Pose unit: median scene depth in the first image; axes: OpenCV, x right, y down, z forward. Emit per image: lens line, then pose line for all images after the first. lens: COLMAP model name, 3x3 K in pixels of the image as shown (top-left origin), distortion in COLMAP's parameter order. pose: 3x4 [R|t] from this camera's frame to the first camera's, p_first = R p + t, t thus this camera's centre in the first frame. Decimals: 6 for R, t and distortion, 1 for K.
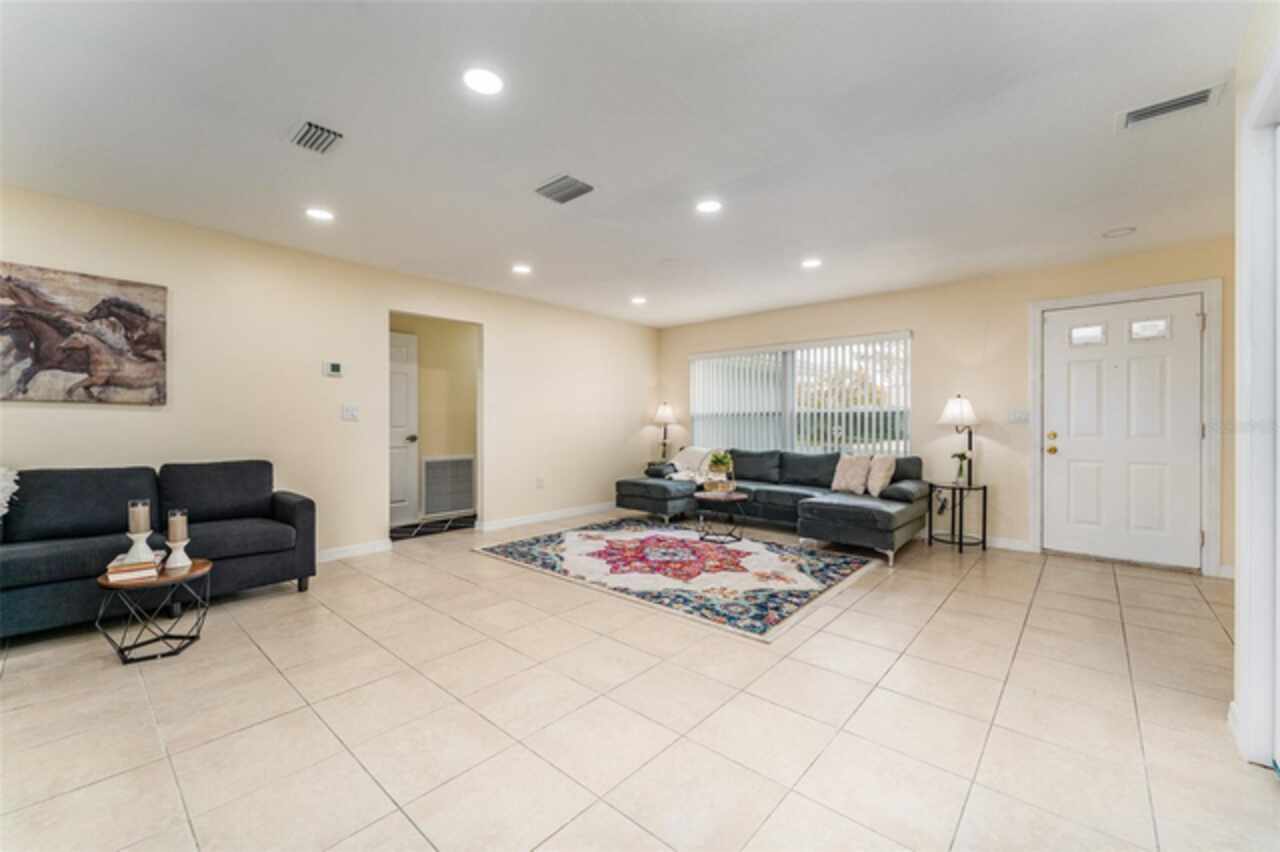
lens RADIAL K [[509.3, 0, 637.1], [0, 509.3, 427.2], [0, 0, 1]] dist [-0.000338, -0.000139]
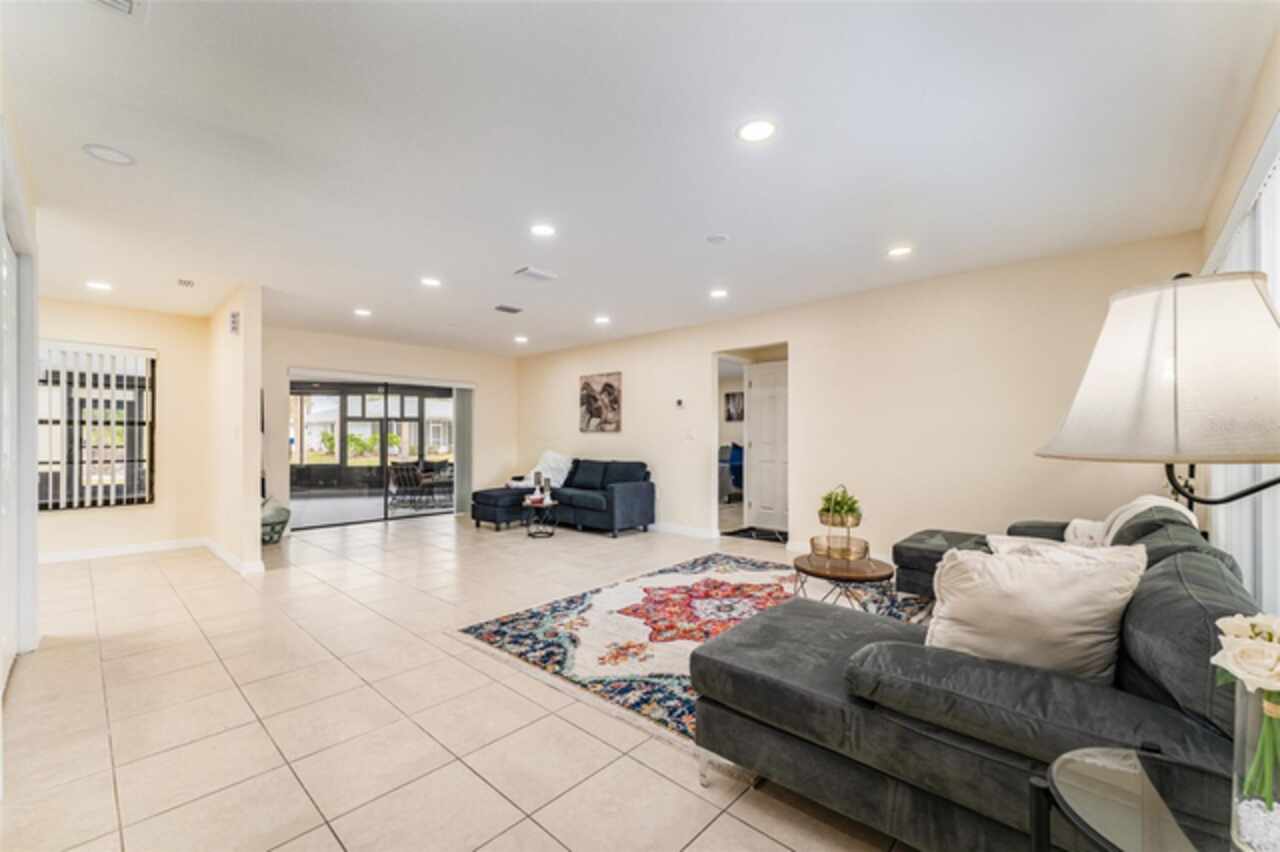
lens RADIAL K [[509.3, 0, 637.1], [0, 509.3, 427.2], [0, 0, 1]] dist [-0.000338, -0.000139]
pose [[-0.014396, -0.025181, -0.999579, 1.087998], [-0.007261, 0.999659, -0.025079, -0.009511], [0.999870, 0.006897, -0.014574, 1.115929]]
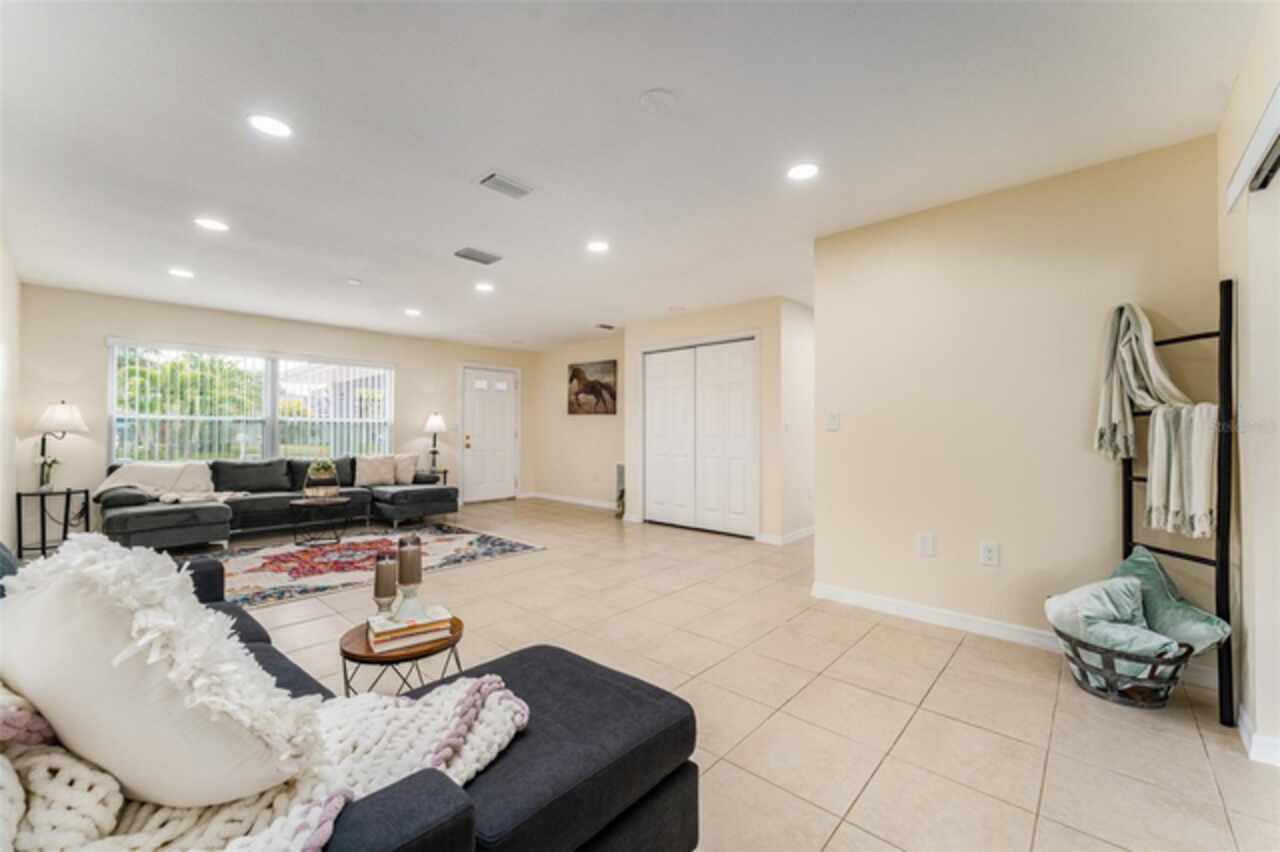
lens RADIAL K [[509.3, 0, 637.1], [0, 509.3, 427.2], [0, 0, 1]] dist [-0.000338, -0.000139]
pose [[0.004104, 0.007027, 0.999967, -1.263740], [0.004087, 0.999967, -0.007044, -0.008628], [-0.999983, 0.004115, 0.004075, 0.501194]]
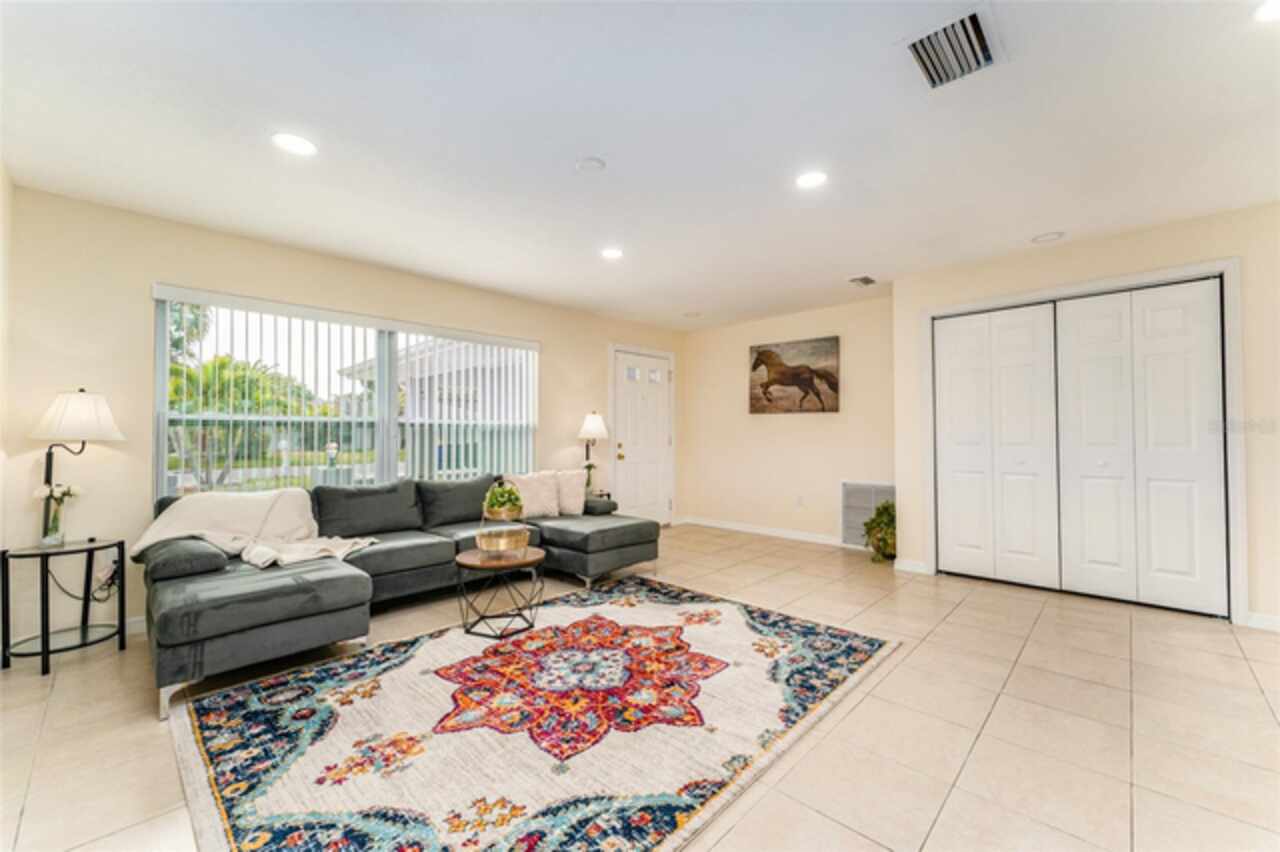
lens RADIAL K [[509.3, 0, 637.1], [0, 509.3, 427.2], [0, 0, 1]] dist [-0.000338, -0.000139]
pose [[0.034429, 0.015378, 0.999289, -0.653050], [0.009184, 0.999835, -0.015703, -0.015119], [-0.999365, 0.009718, 0.034282, 1.171161]]
